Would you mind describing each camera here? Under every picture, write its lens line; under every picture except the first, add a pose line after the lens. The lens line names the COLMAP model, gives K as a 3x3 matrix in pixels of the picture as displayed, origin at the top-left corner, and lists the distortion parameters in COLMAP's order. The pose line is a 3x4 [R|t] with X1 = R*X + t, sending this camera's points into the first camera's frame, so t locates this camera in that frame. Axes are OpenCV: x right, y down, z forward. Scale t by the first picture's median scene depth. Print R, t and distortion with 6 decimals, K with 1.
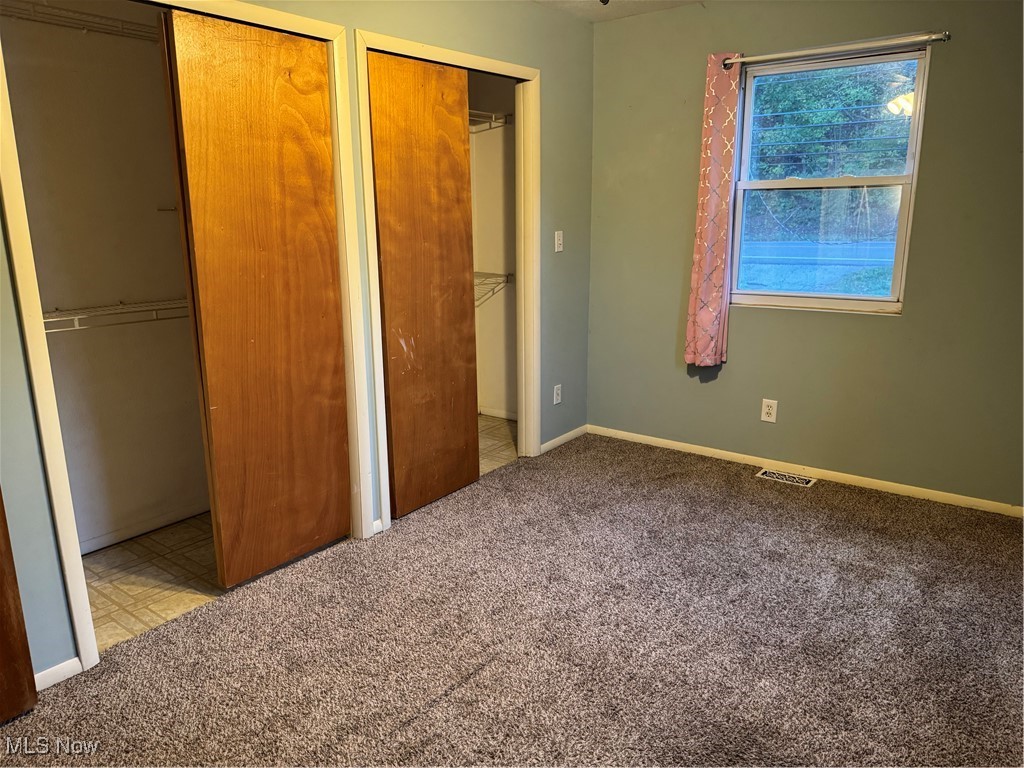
lens RADIAL K [[722.5, 0, 512.0], [0, 722.5, 384.0], [0, 0, 1]] dist [0.031406, -0.053731]
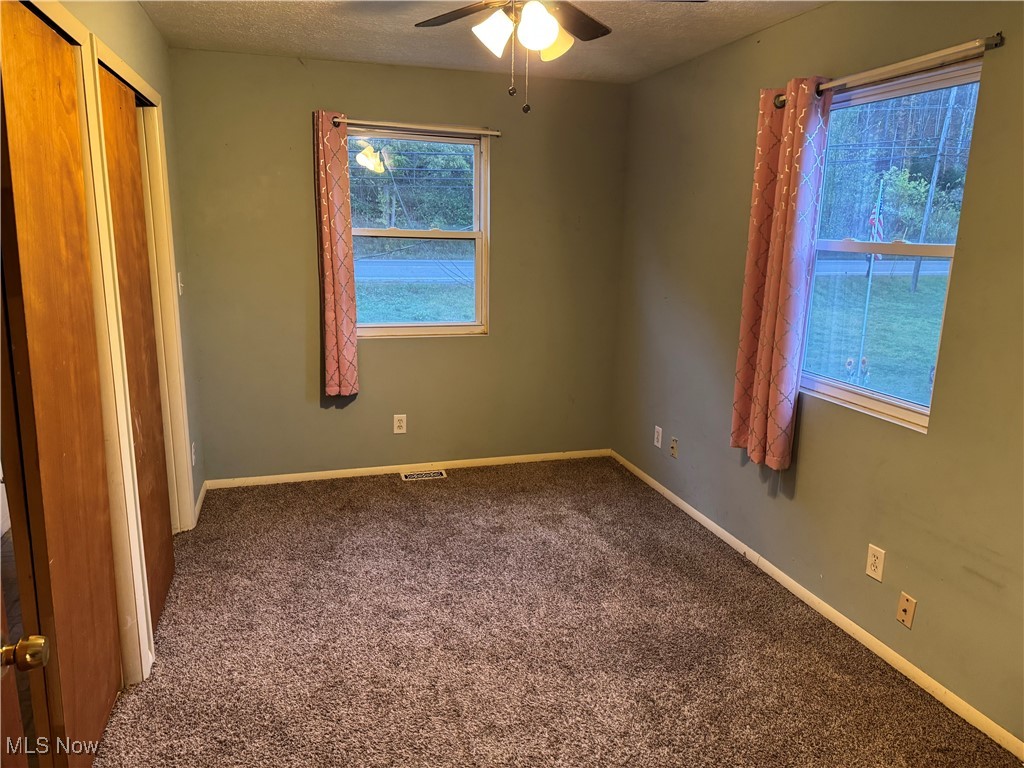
lens RADIAL K [[716.8, 0, 516.0], [0, 716.8, 383.7], [0, 0, 1]] dist [0.130226, -0.215100]
pose [[0.562572, -0.145369, 0.813868, -0.519778], [0.158577, 0.985115, 0.066342, -0.081594], [-0.811398, 0.091739, 0.577250, 0.179731]]
